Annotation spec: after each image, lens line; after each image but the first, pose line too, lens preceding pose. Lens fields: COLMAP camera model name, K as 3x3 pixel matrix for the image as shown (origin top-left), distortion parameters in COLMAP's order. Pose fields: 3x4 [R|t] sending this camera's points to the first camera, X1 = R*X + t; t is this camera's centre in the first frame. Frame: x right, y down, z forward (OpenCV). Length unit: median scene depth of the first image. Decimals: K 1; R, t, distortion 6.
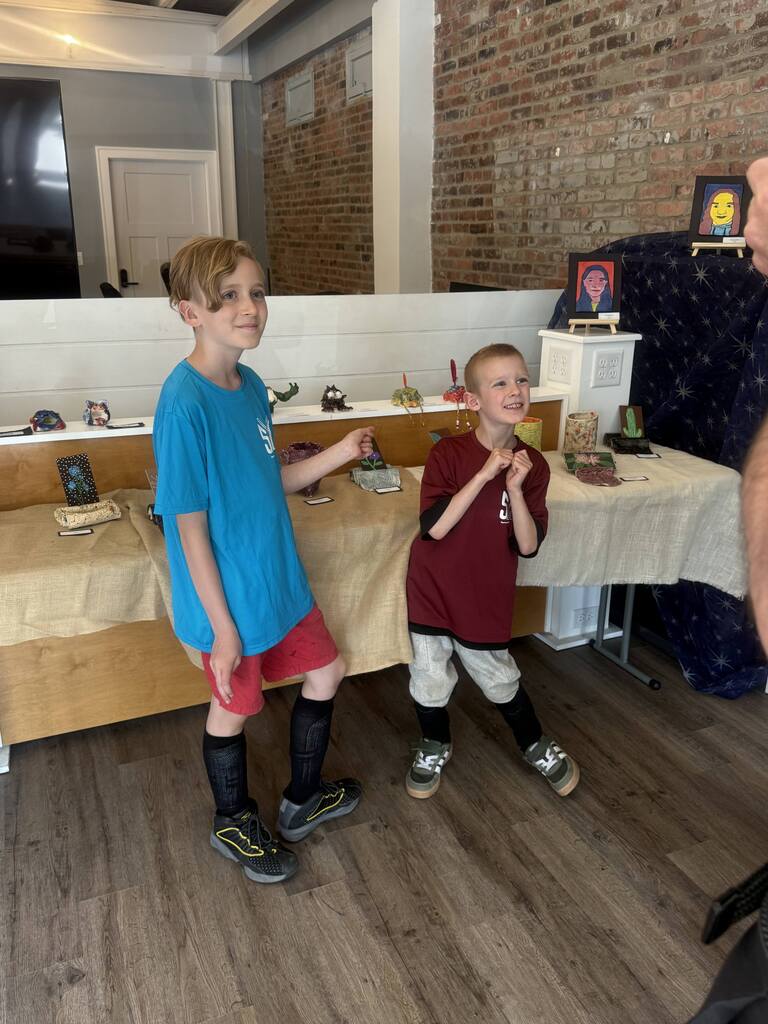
lens RADIAL K [[847.9, 0, 387.4], [0, 847.9, 517.0], [0, 0, 1]] dist [0.052394, -0.051222]
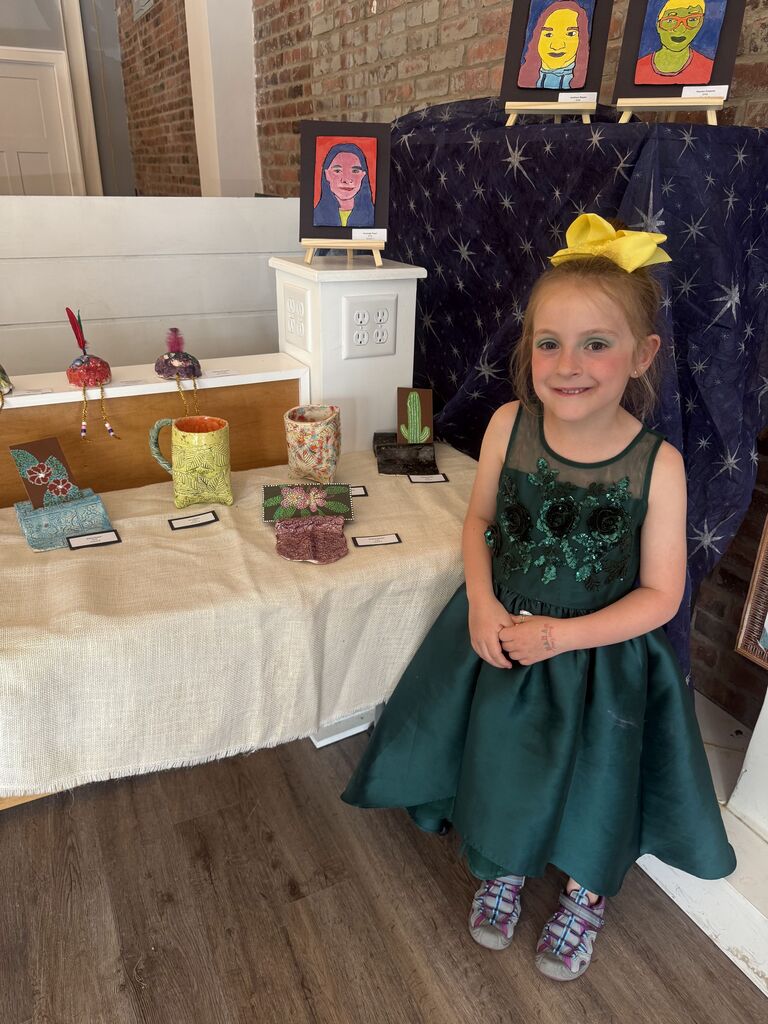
lens RADIAL K [[731.2, 0, 382.3], [0, 731.2, 505.2], [0, 0, 1]] dist [0.030081, -0.036083]
pose [[0.998268, -0.006420, 0.058479, 0.186473], [0.000294, 0.994559, 0.104170, -0.081765], [-0.058830, -0.103973, 0.992839, 0.378544]]
